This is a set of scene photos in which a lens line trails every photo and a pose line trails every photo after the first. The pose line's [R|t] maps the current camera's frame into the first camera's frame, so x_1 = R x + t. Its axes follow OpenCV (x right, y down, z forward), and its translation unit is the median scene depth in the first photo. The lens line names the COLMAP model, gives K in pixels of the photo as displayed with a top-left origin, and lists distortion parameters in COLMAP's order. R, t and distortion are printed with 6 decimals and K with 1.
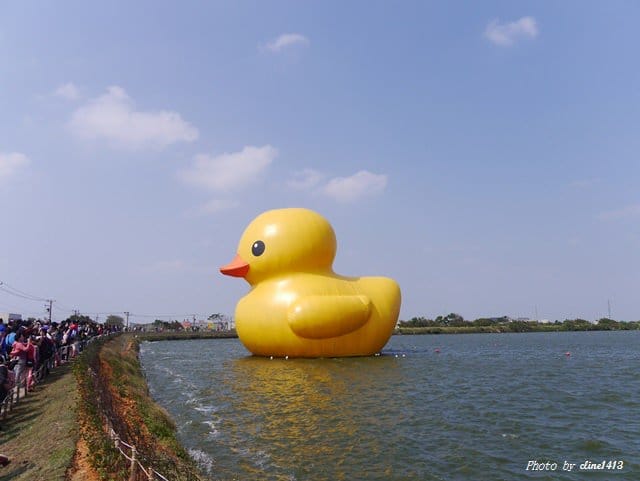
lens RADIAL K [[523.4, 0, 320.0], [0, 523.4, 240.5], [0, 0, 1]] dist [0.001387, -0.000194]
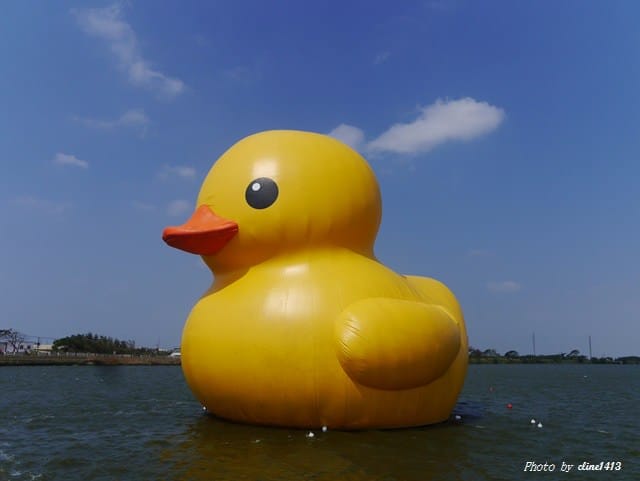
lens RADIAL K [[540.0, 0, 320.0], [0, 540.0, 240.5], [0, 0, 1]] dist [-0.001473, 0.001373]
pose [[0.959233, 0.078438, 0.271512, -0.195272], [-0.067501, 0.996495, -0.049404, 0.078394], [-0.274436, 0.029062, 0.961166, 0.517291]]
